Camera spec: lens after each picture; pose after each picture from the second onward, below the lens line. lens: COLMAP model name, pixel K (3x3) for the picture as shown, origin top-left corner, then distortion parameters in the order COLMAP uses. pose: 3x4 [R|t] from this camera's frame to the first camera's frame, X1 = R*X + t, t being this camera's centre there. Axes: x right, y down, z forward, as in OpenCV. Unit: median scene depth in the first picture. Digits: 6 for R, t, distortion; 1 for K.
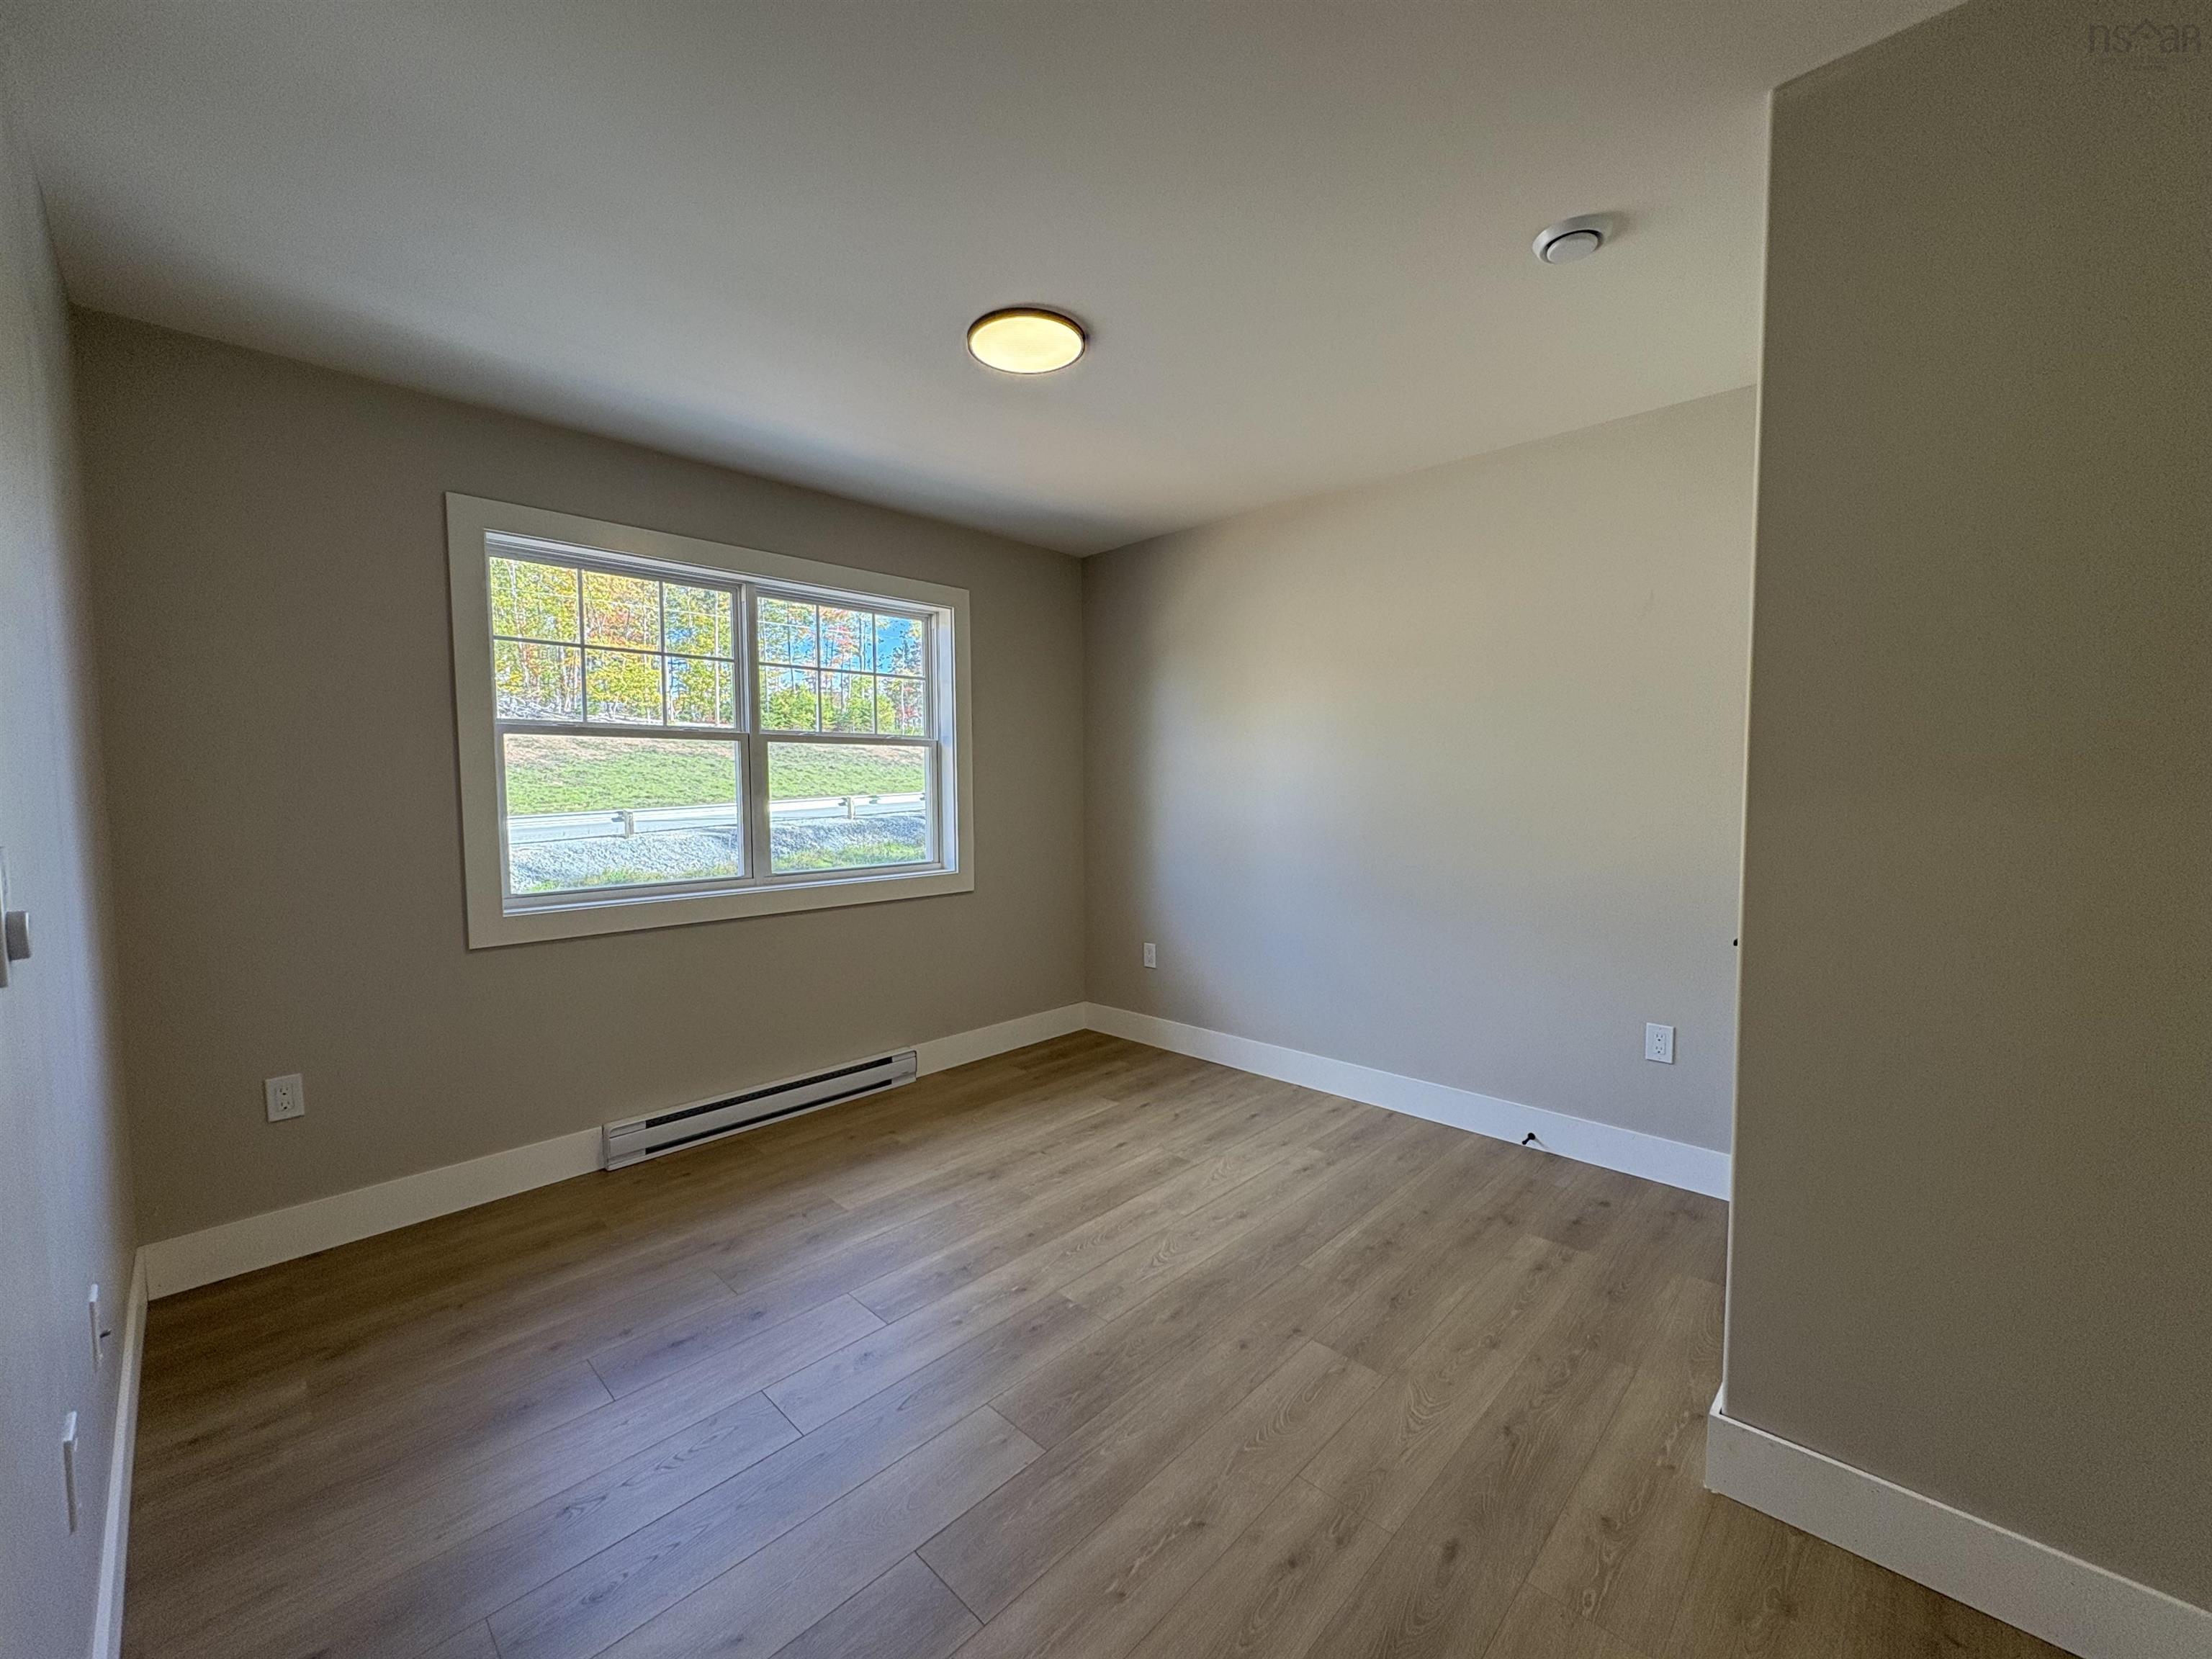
lens RADIAL K [[896.6, 0, 1109.2], [0, 896.6, 819.8], [0, 0, 1]] dist [0.012740, 0.000084]
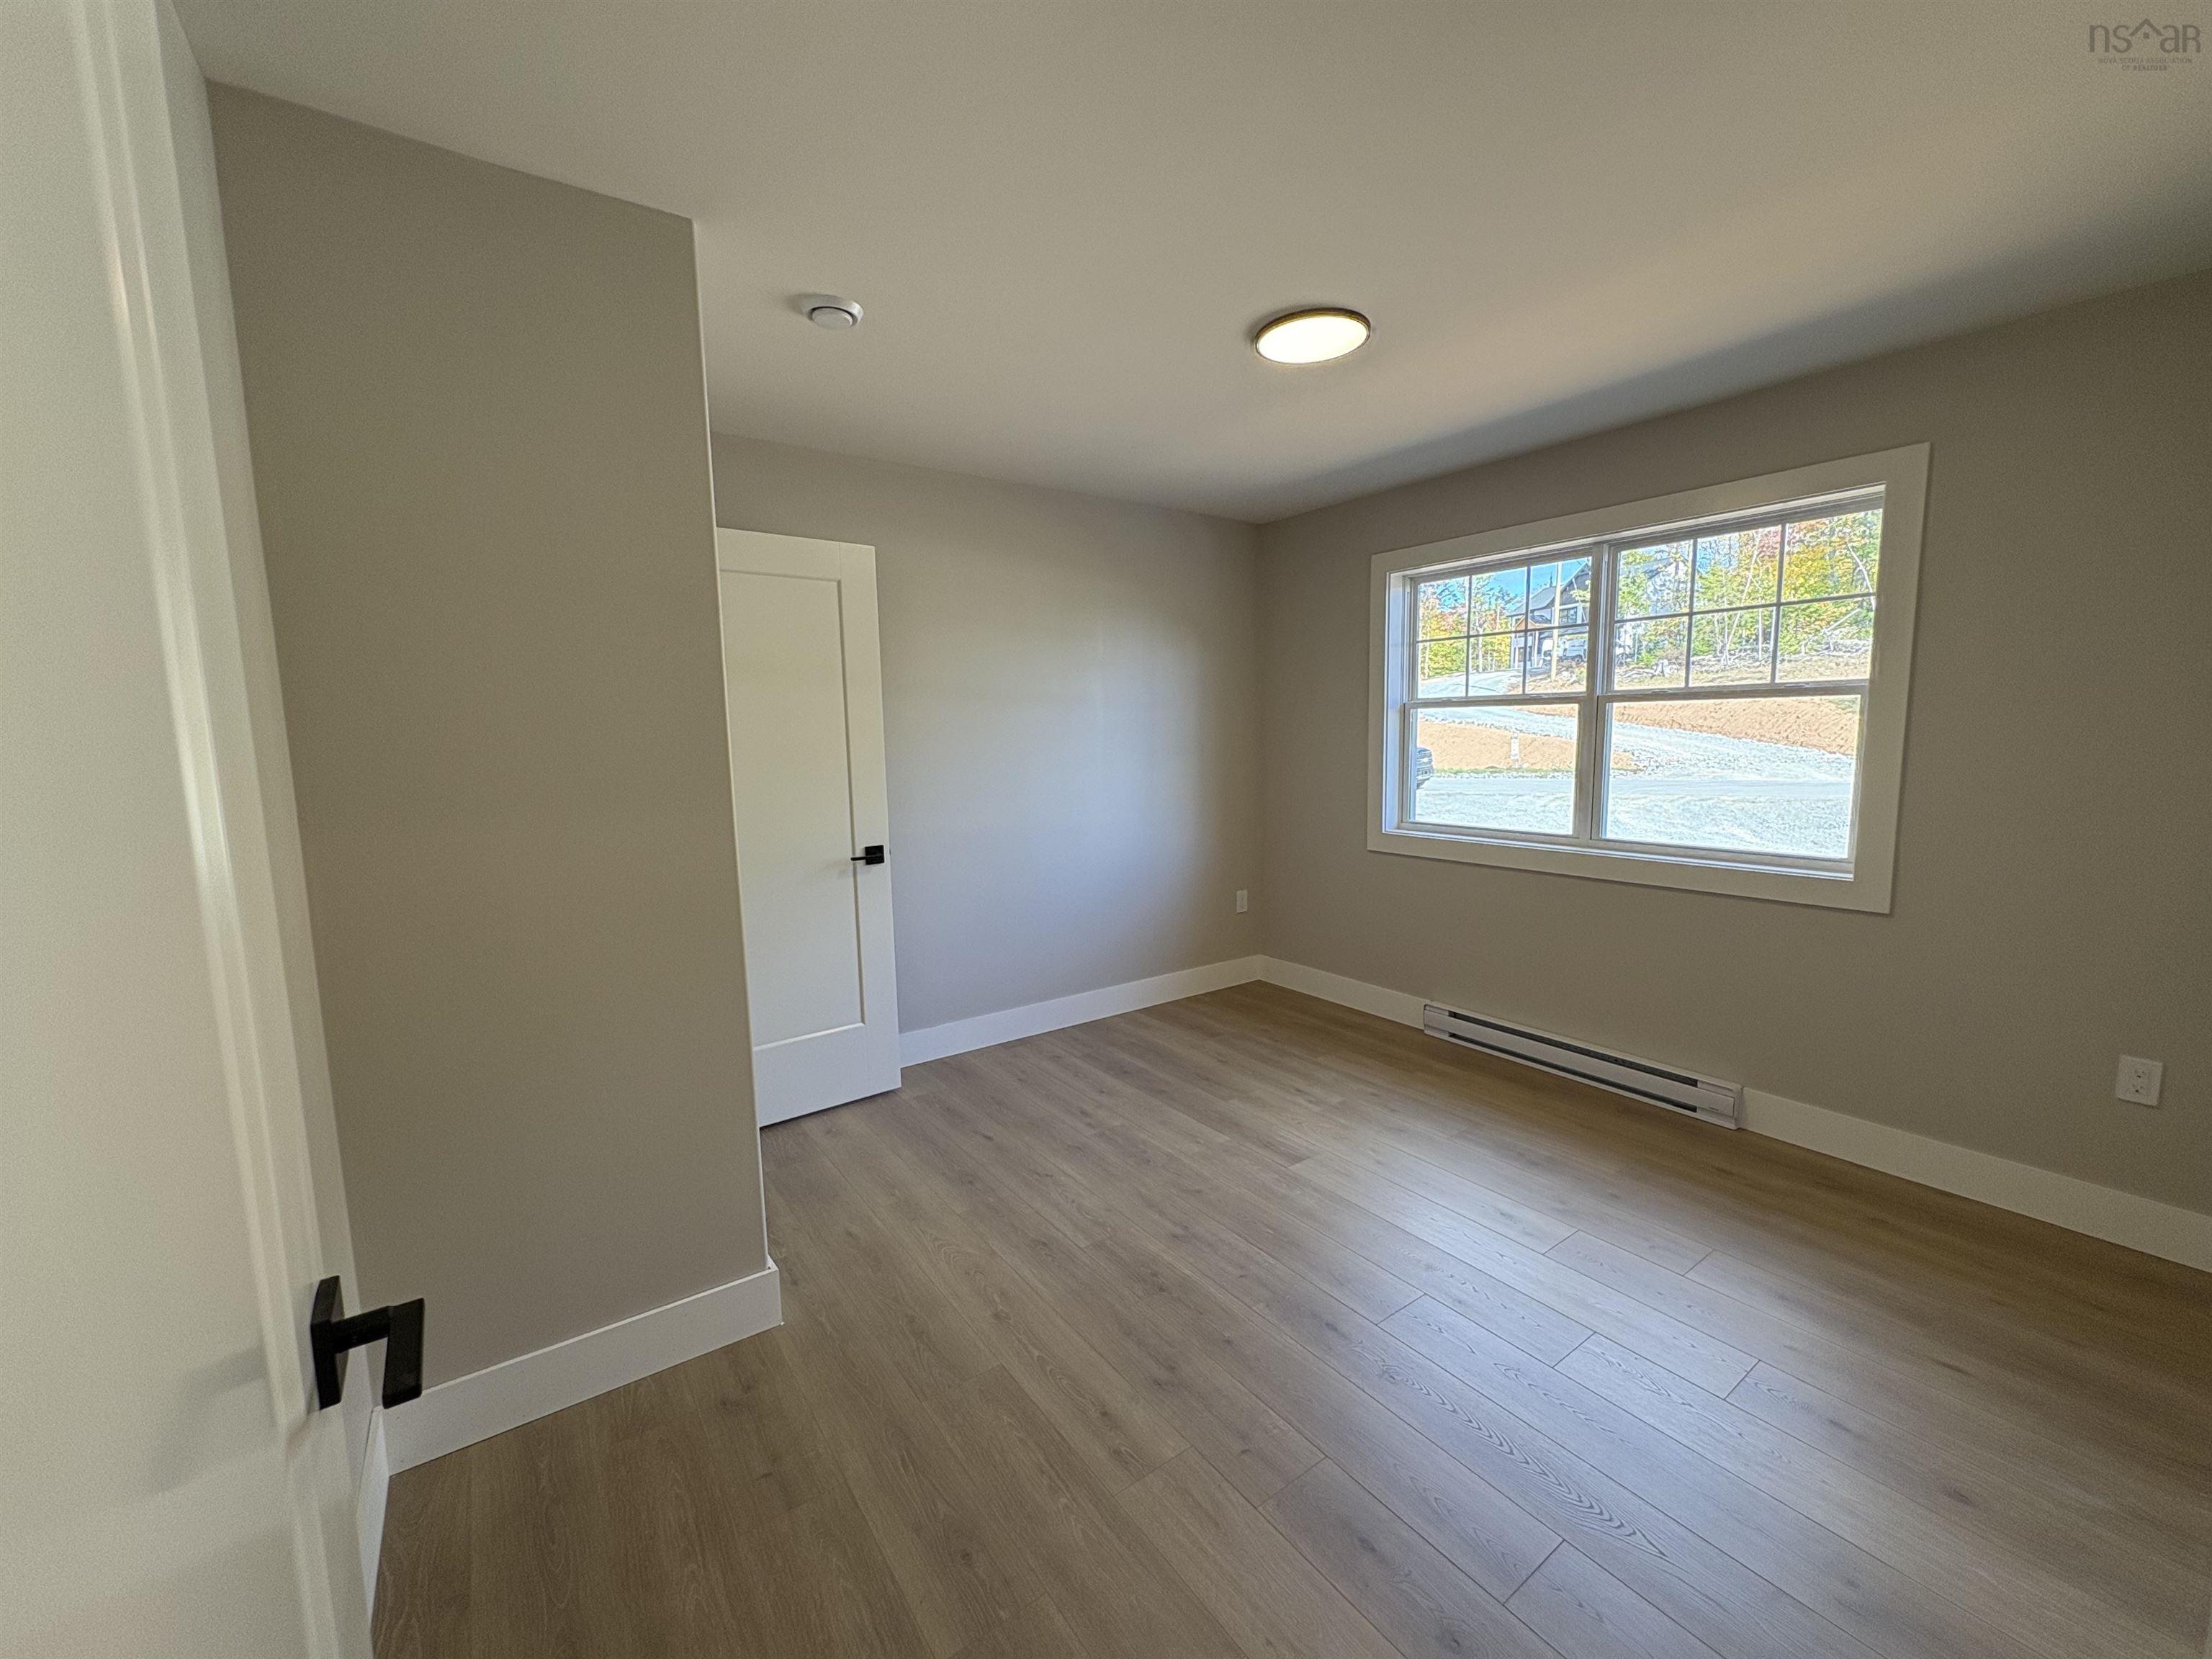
lens RADIAL K [[879.6, 0, 1107.6], [0, 879.6, 834.7], [0, 0, 1]] dist [-0.000340, -0.000118]
pose [[-0.190656, 0.118268, -0.974507, 0.859051], [-0.033568, 0.991350, 0.126879, -0.061659], [0.981083, 0.056902, -0.185037, 0.835233]]
